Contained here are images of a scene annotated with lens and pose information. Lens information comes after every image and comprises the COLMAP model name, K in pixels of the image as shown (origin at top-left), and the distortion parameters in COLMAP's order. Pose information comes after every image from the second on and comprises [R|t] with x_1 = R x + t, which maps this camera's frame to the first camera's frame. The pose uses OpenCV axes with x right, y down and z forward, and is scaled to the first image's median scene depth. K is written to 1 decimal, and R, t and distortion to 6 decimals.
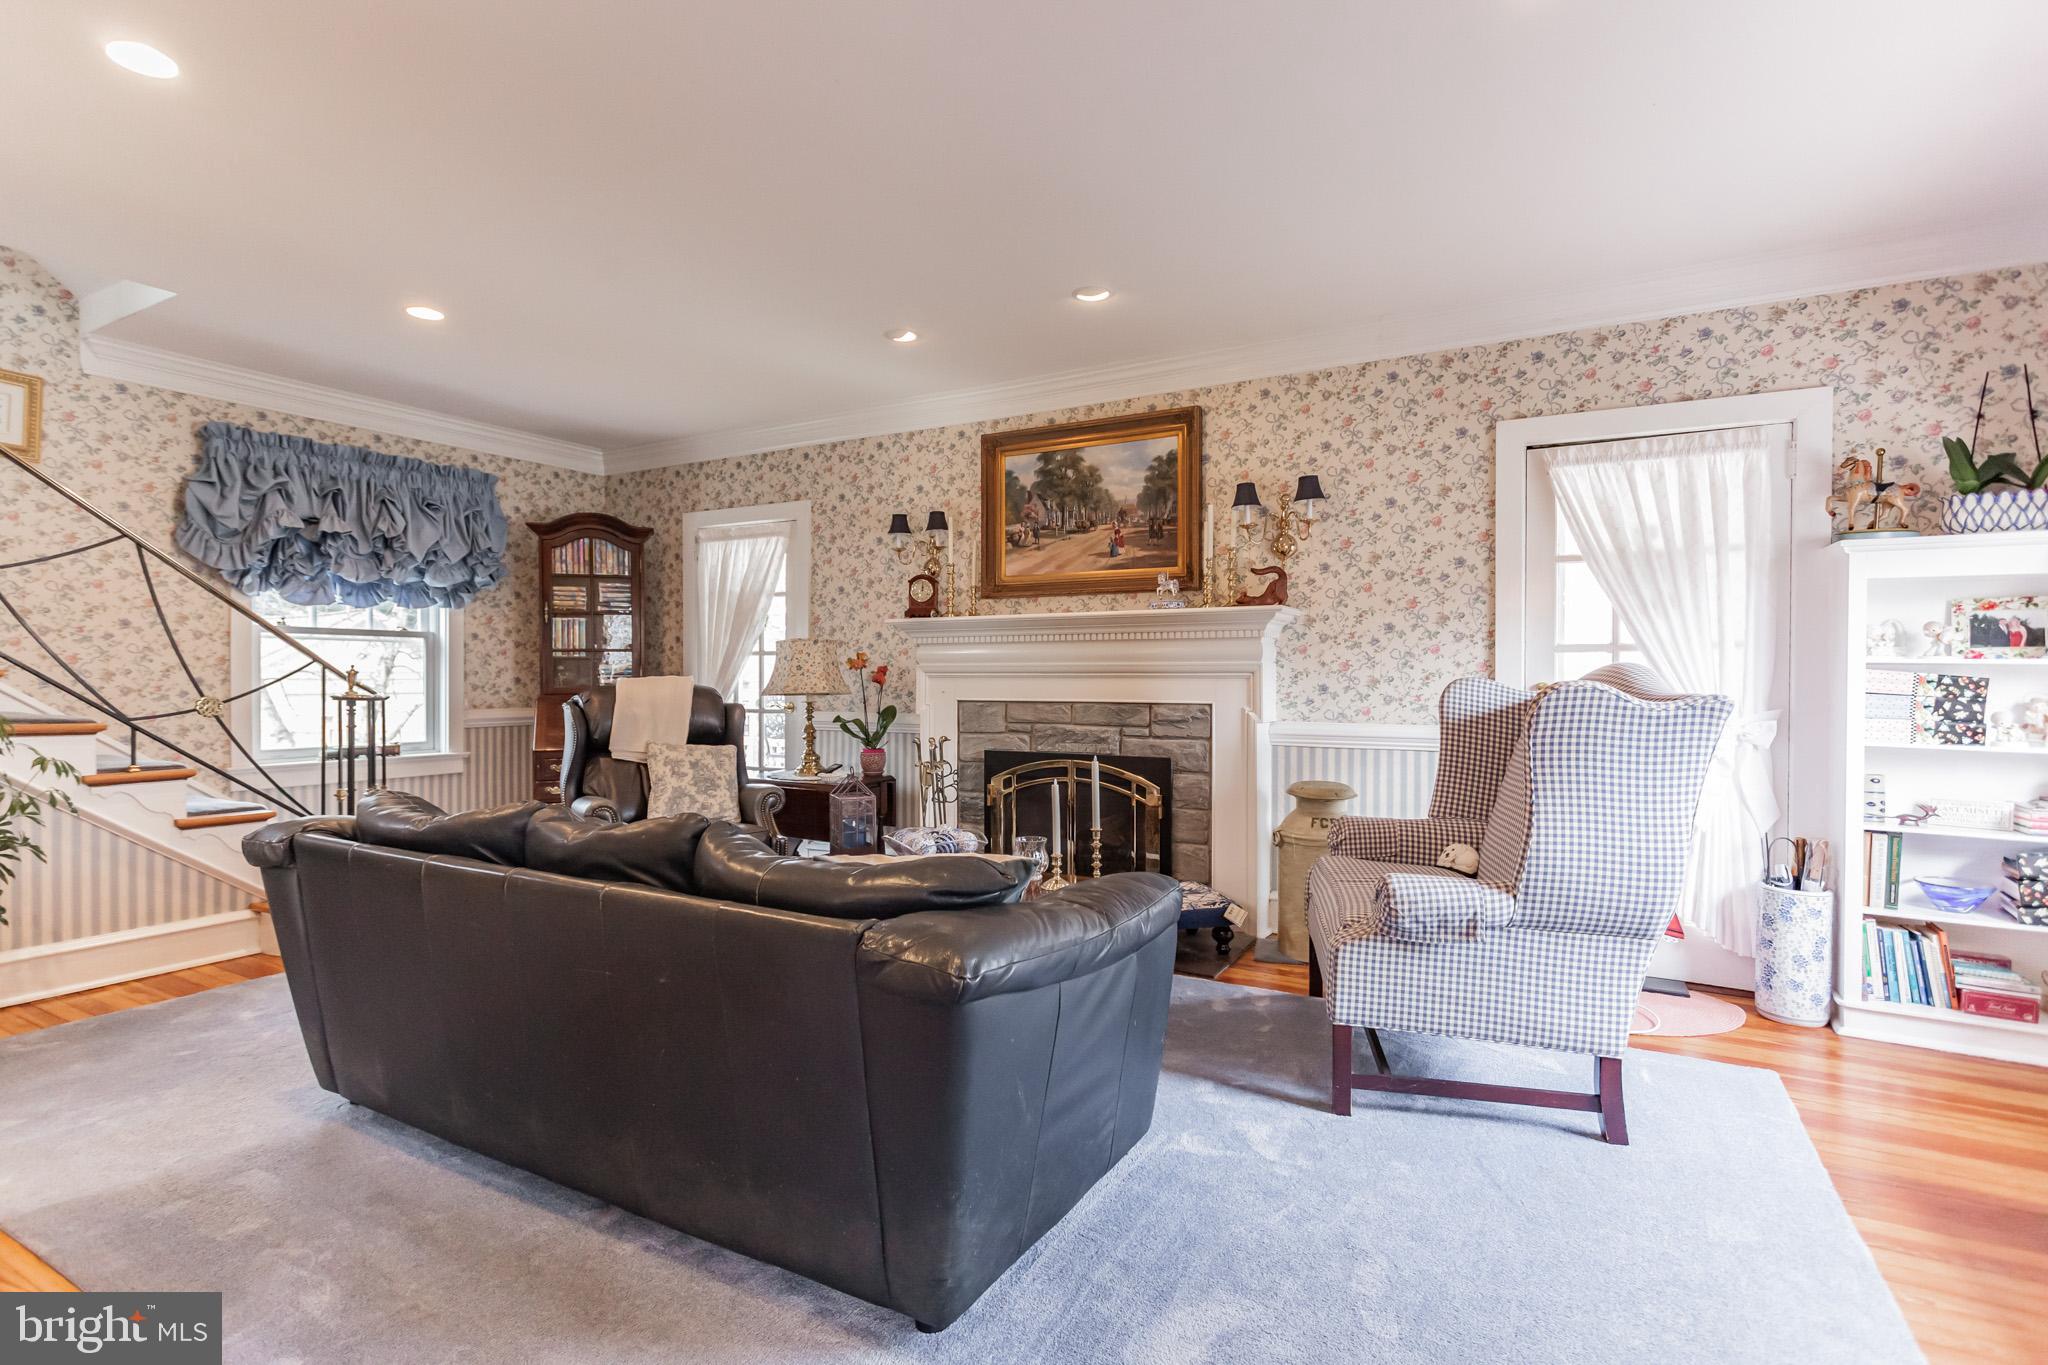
lens RADIAL K [[983.4, 0, 1024.0], [0, 983.4, 682.5], [0, 0, 1]] dist [0.001911, 0.001695]
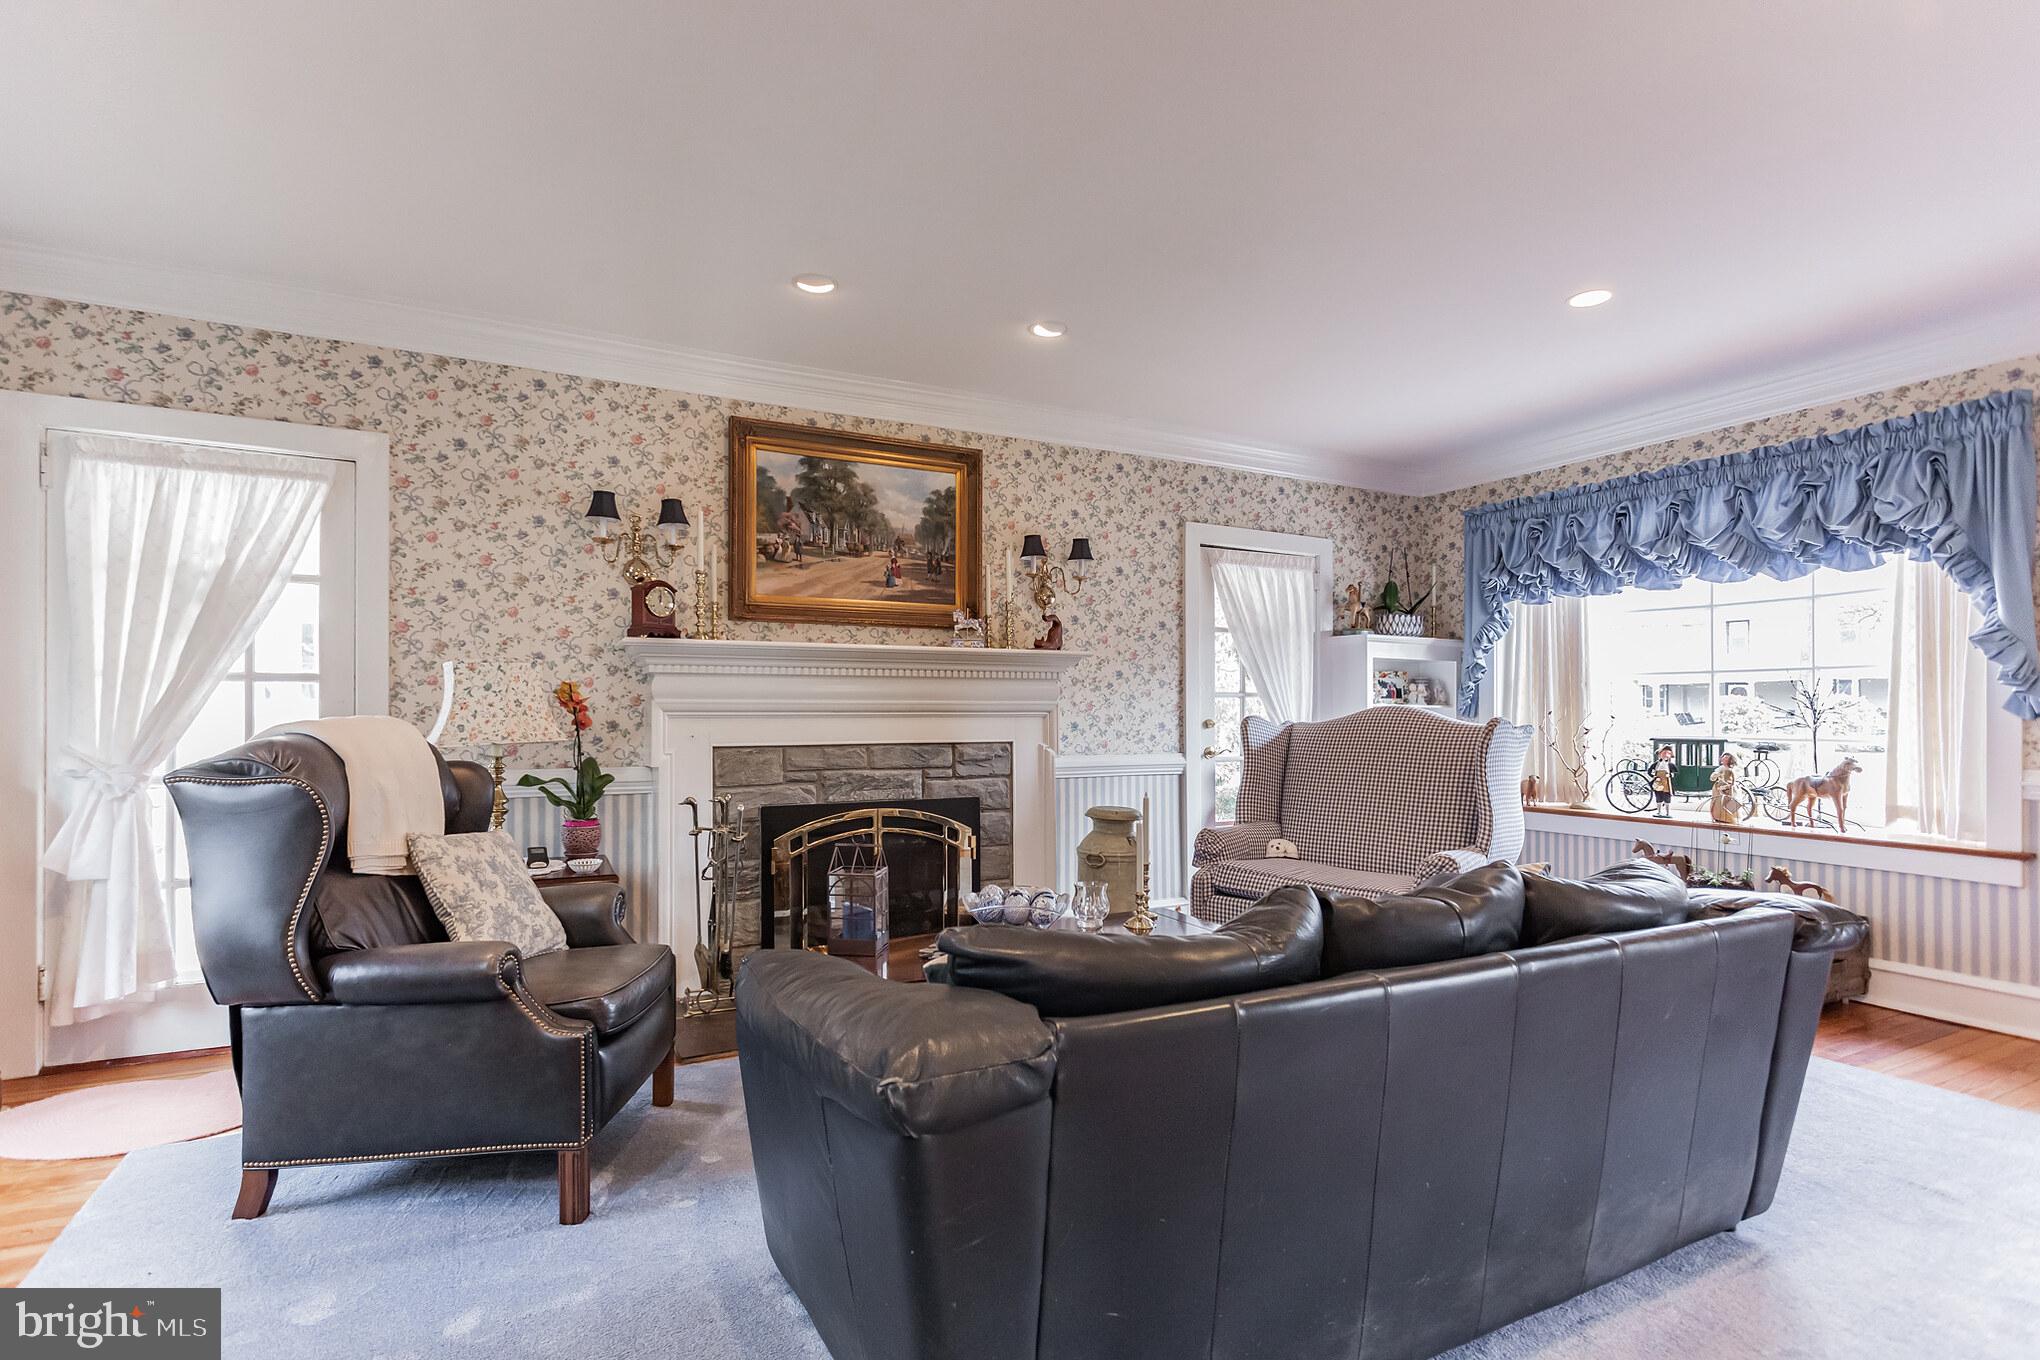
lens RADIAL K [[1035.1, 0, 1017.4], [0, 1035.1, 698.9], [0, 0, 1]] dist [-0.000108, 0.001020]
pose [[0.534136, 0.009250, 0.845348, -0.665379], [0.005088, 0.999887, -0.014155, -0.007424], [-0.845383, 0.011862, 0.534028, 0.371904]]
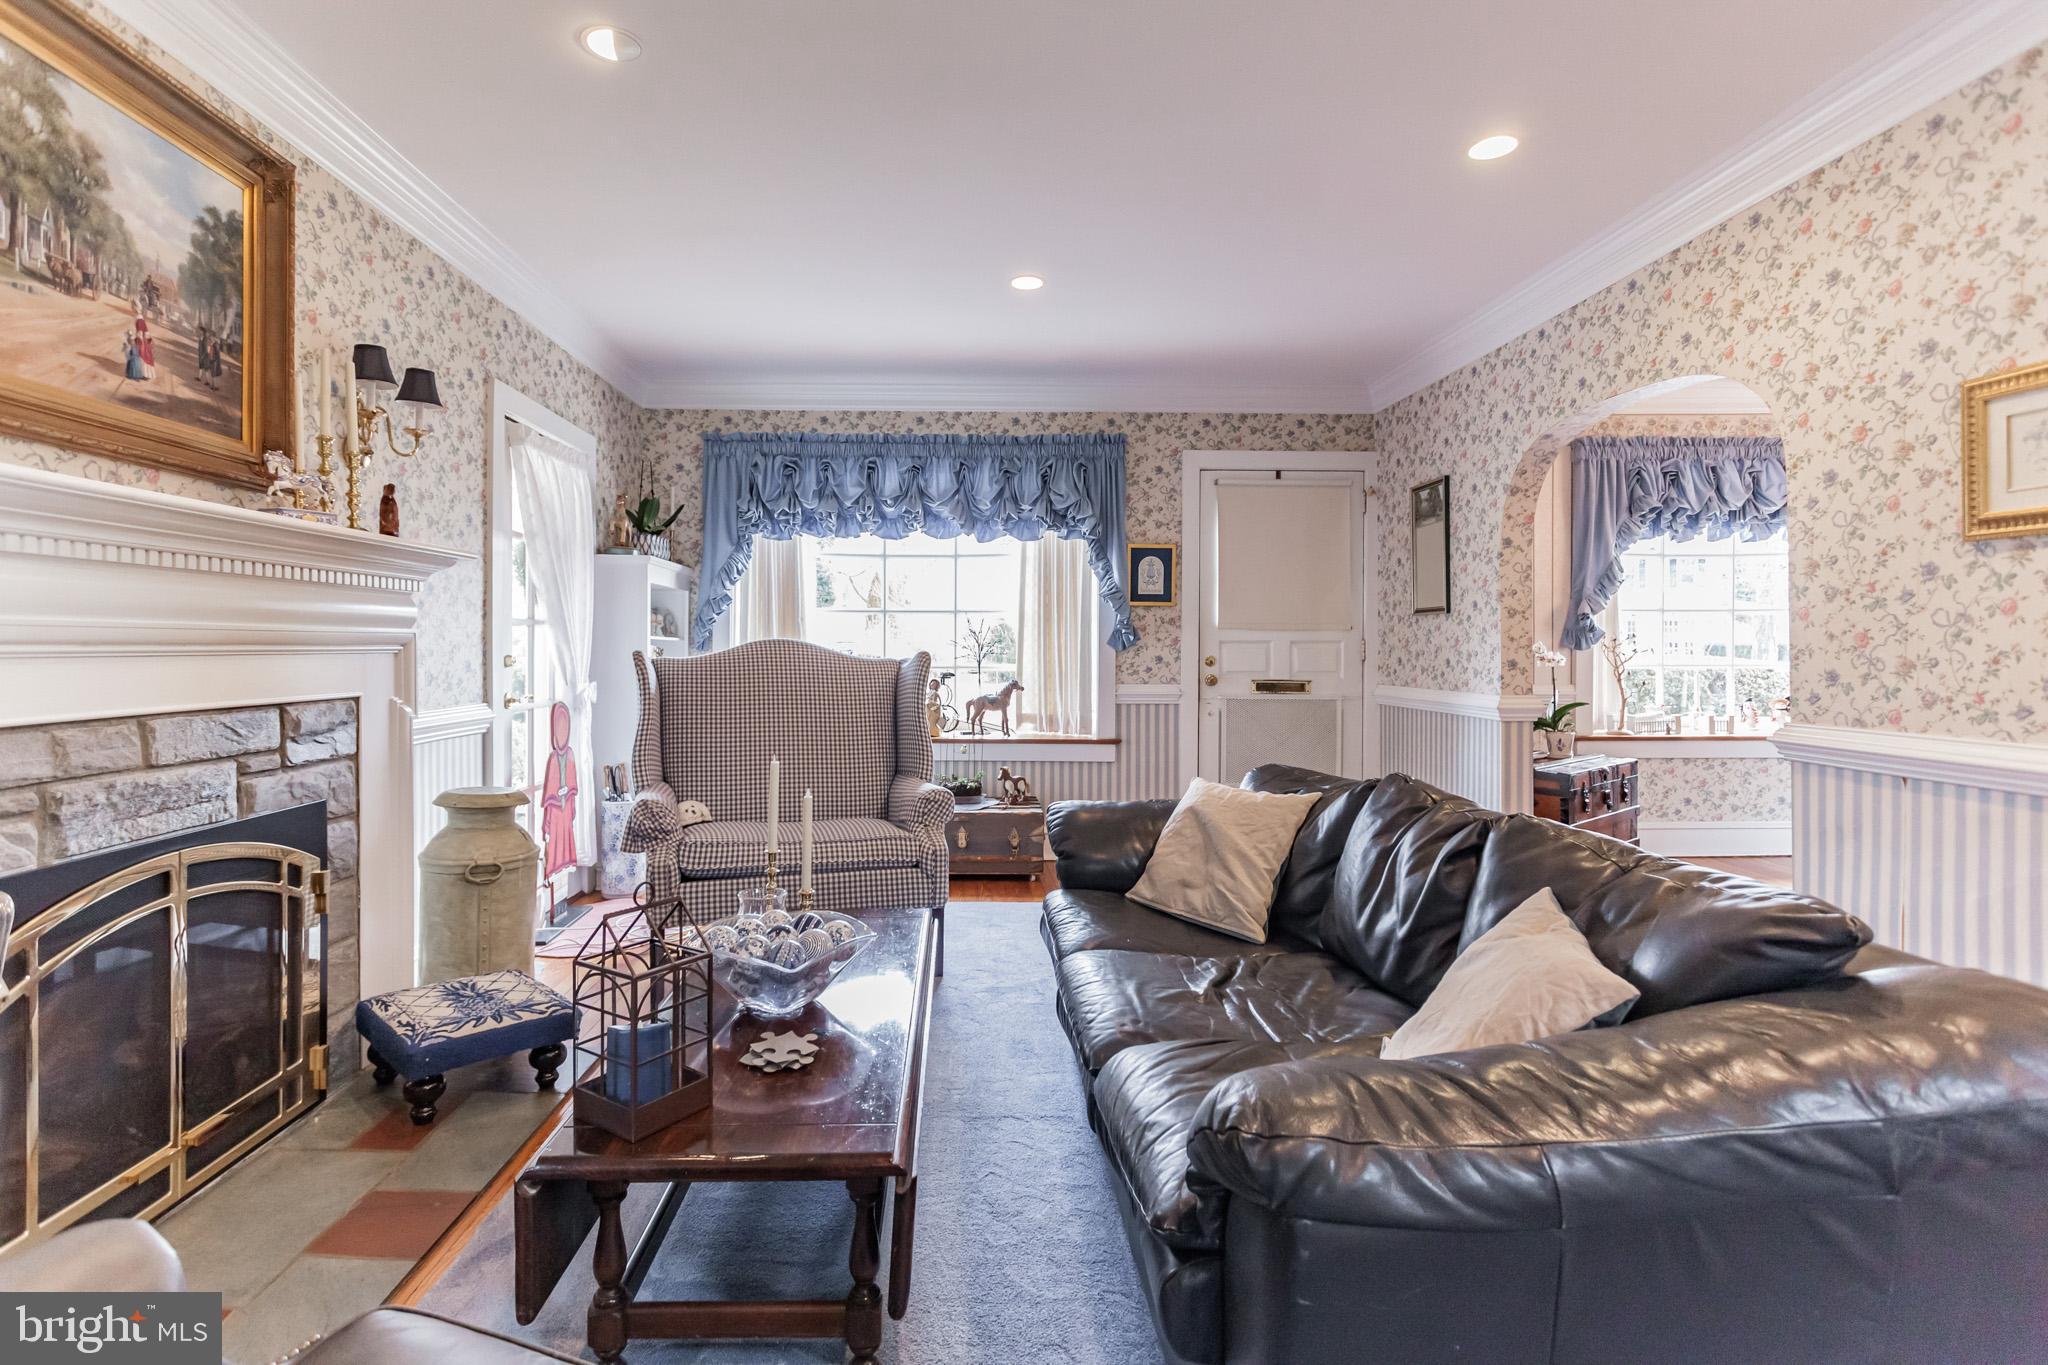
lens RADIAL K [[1012.3, 0, 1023.3], [0, 1012.3, 640.9], [0, 0, 1]] dist [0.001998, 0.000980]
pose [[-0.541653, 0.003293, 0.840596, -0.497464], [0.004072, 0.999991, -0.001293, -0.008893], [-0.840593, 0.002723, -0.541661, 0.902859]]
